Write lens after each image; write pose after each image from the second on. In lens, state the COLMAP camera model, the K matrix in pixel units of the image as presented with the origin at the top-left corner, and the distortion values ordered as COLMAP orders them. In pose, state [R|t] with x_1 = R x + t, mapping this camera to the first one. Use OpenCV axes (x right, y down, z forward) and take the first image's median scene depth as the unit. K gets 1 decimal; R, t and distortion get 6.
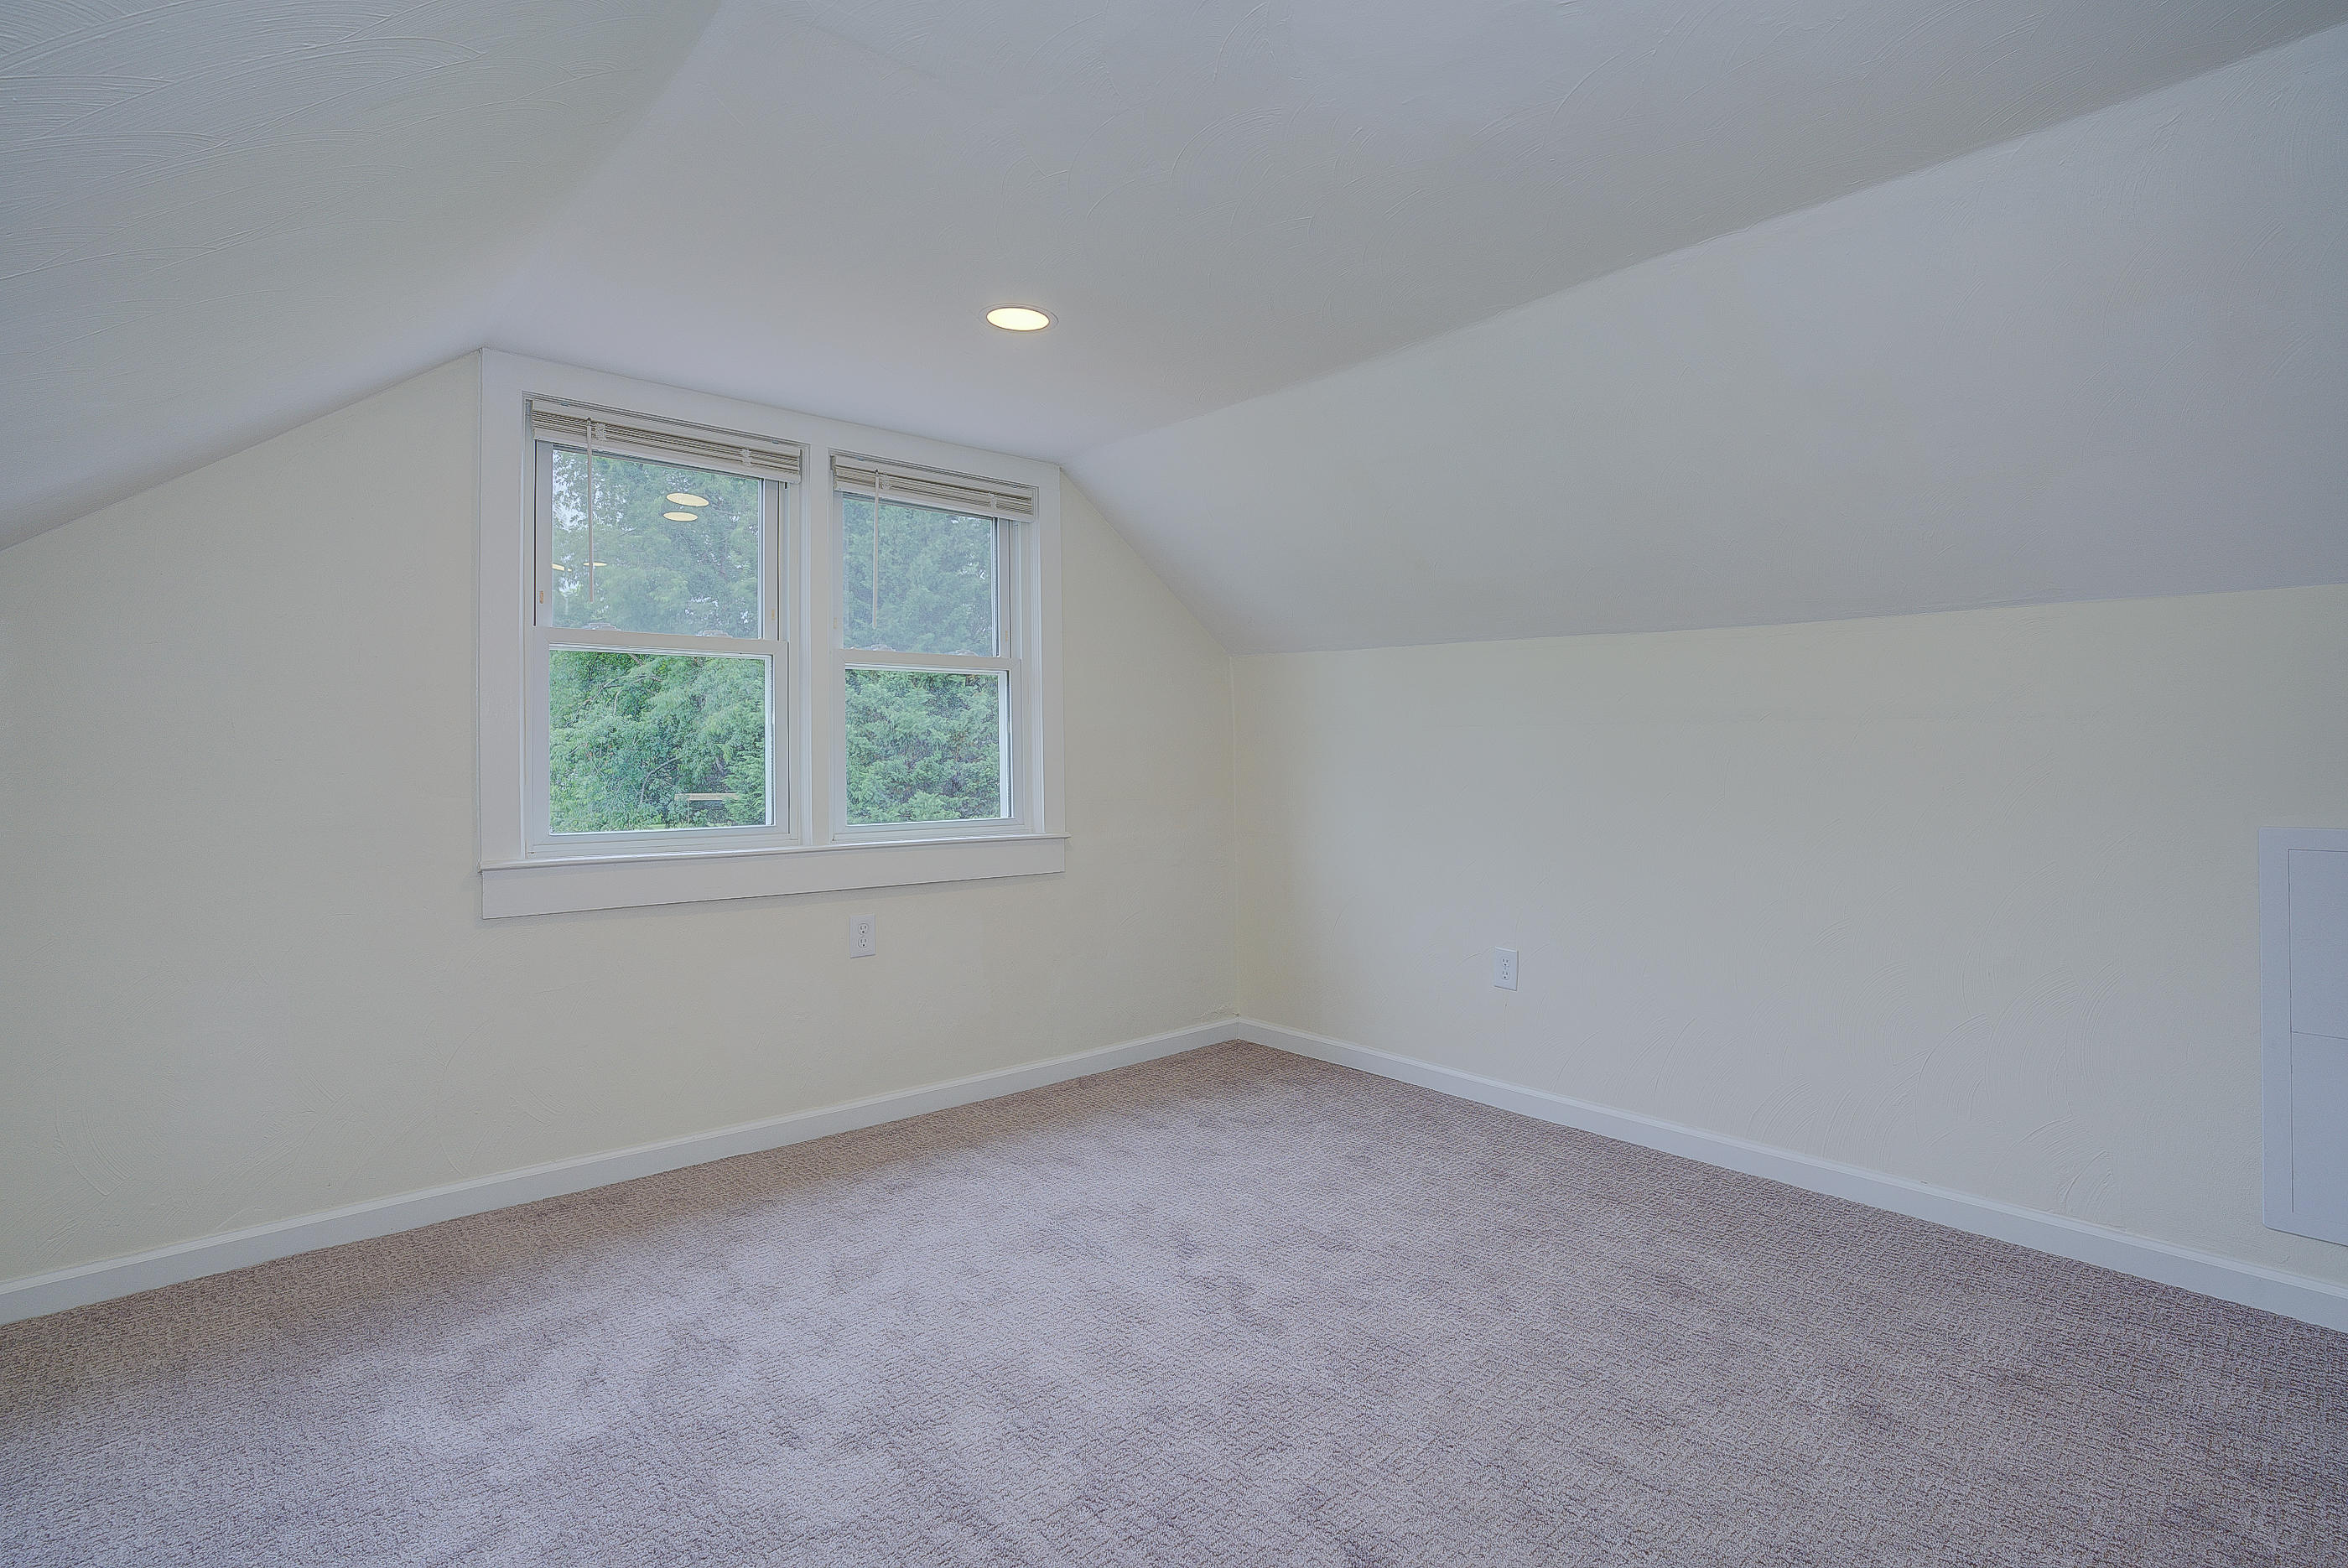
lens RADIAL K [[1109.9, 0, 1176.0], [0, 1109.9, 731.9], [0, 0, 1]] dist [-0.074103, 0.027657]
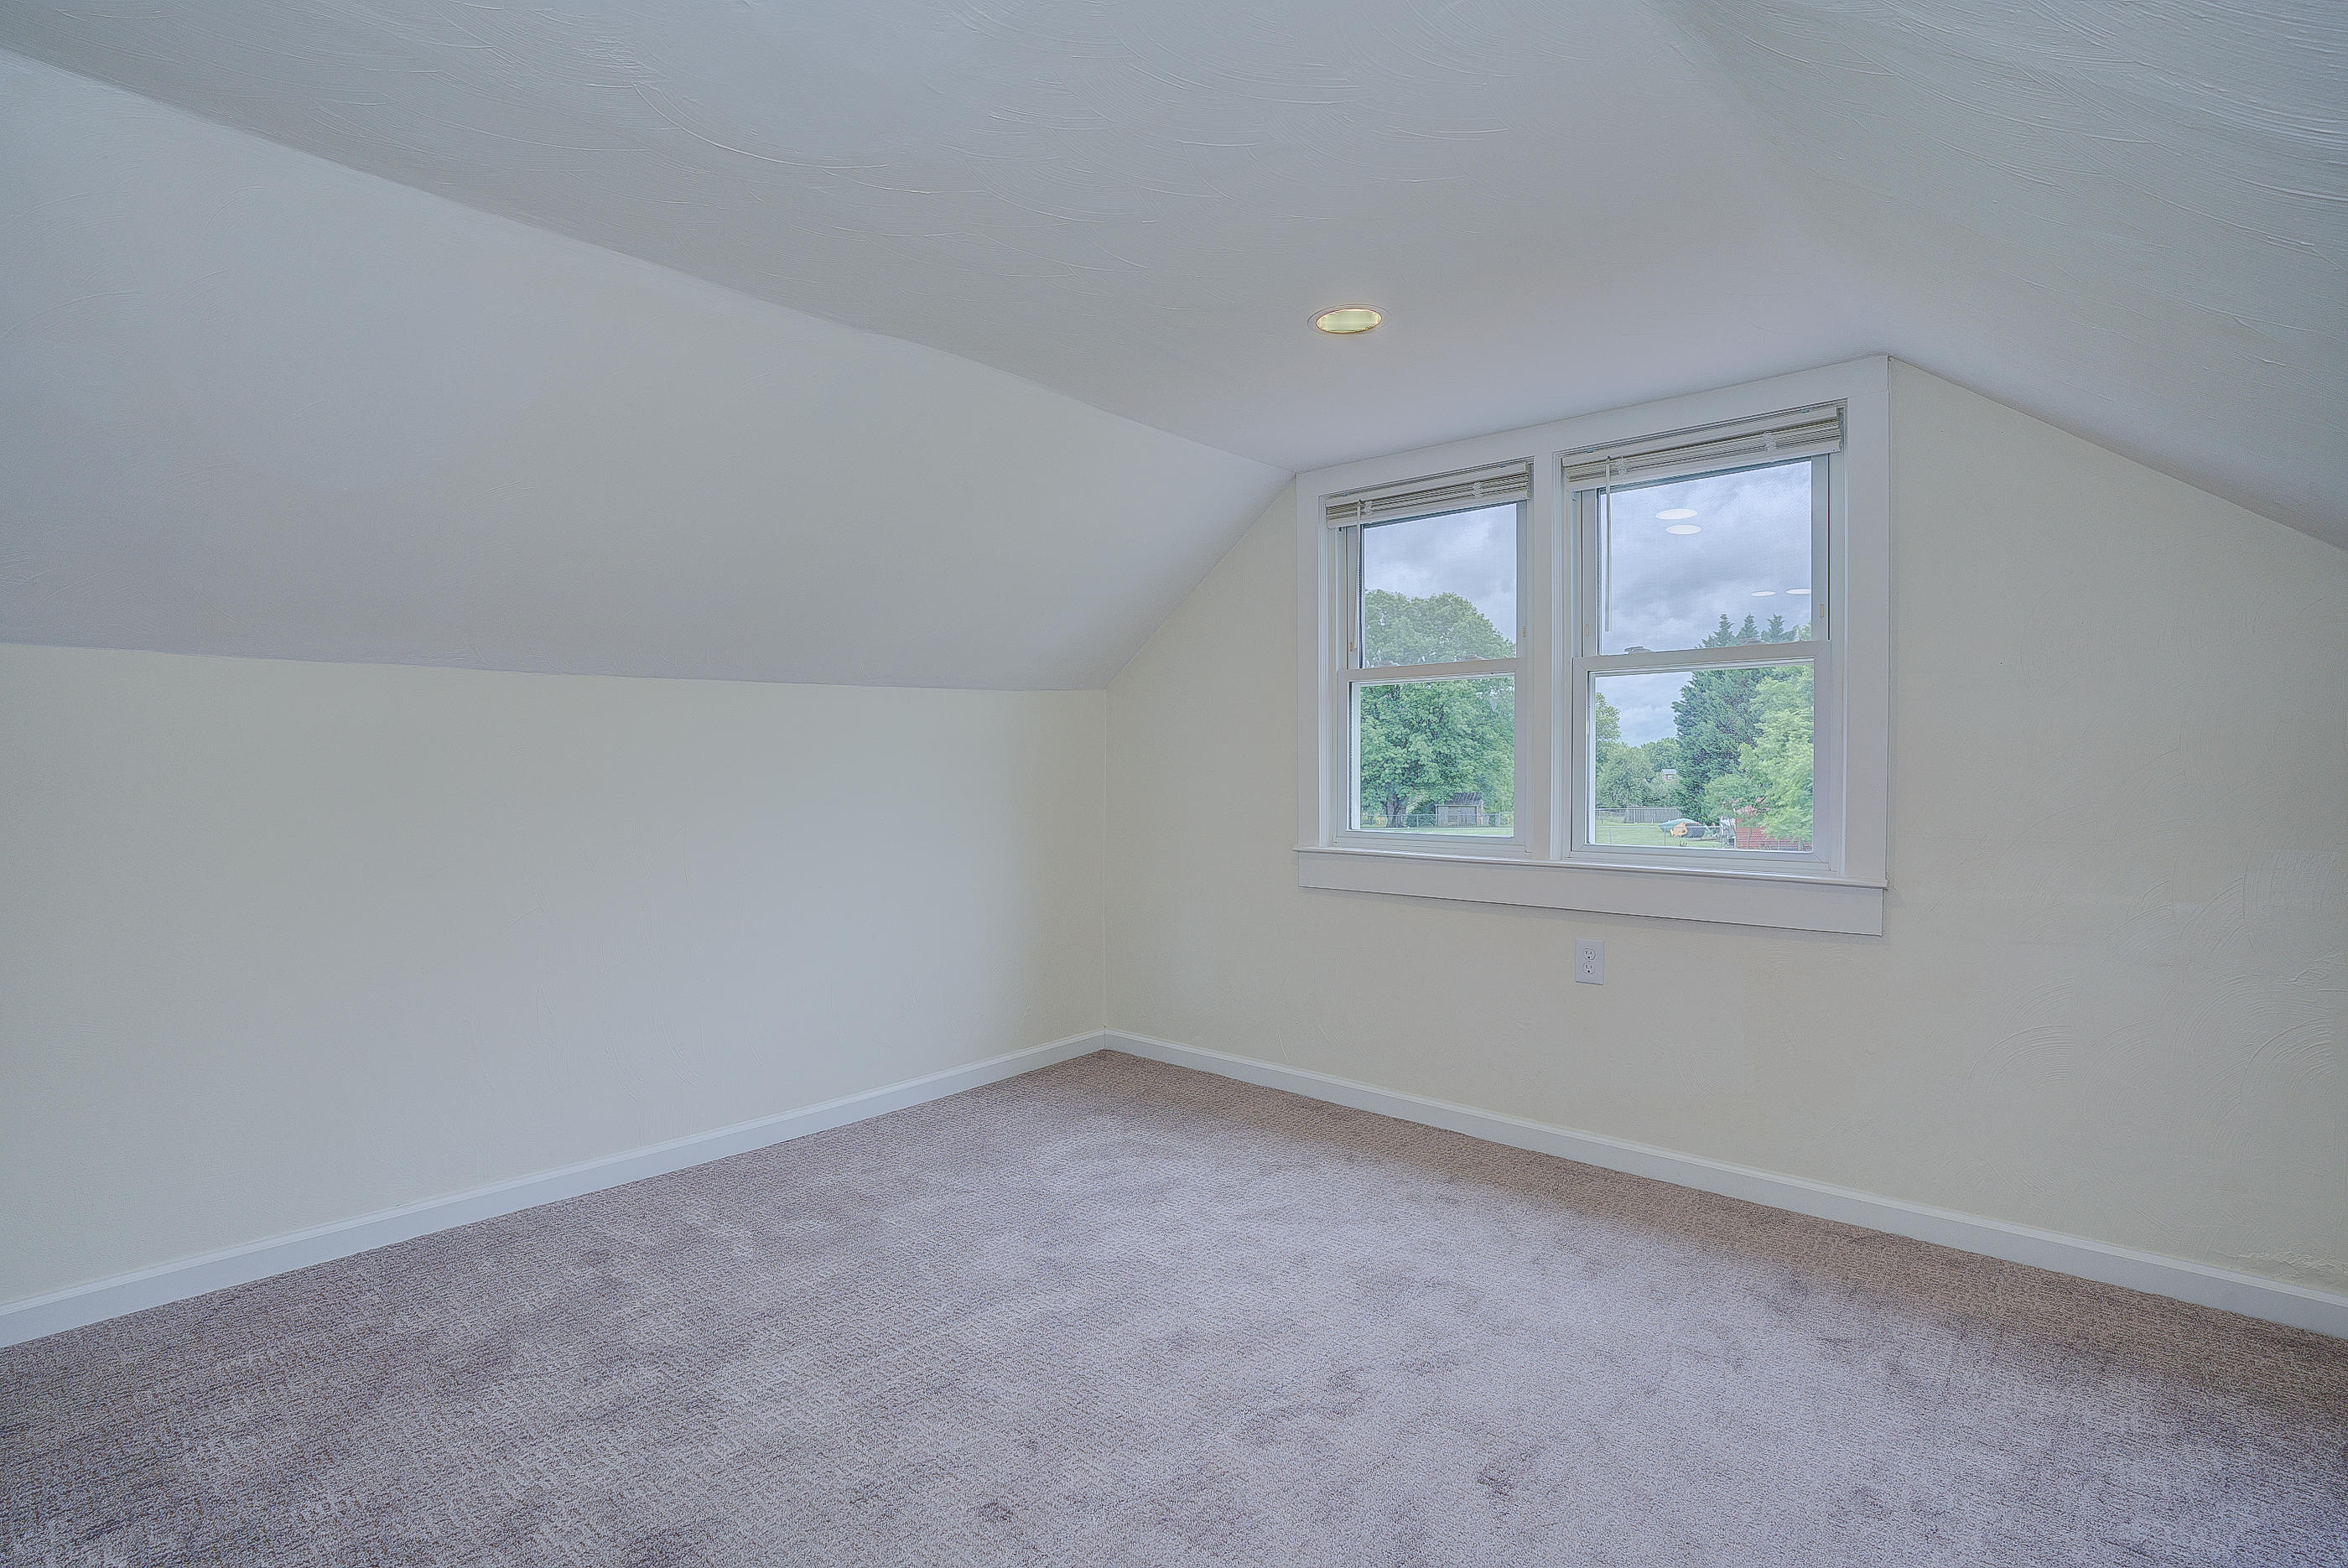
lens RADIAL K [[1089.8, 0, 1191.6], [0, 1089.8, 785.3], [0, 0, 1]] dist [-0.071747, 0.026785]
pose [[0.120182, 0.017442, -0.992599, 0.747438], [0.019913, 0.999602, 0.019976, 0.012283], [0.992552, -0.022166, 0.119787, 0.709365]]
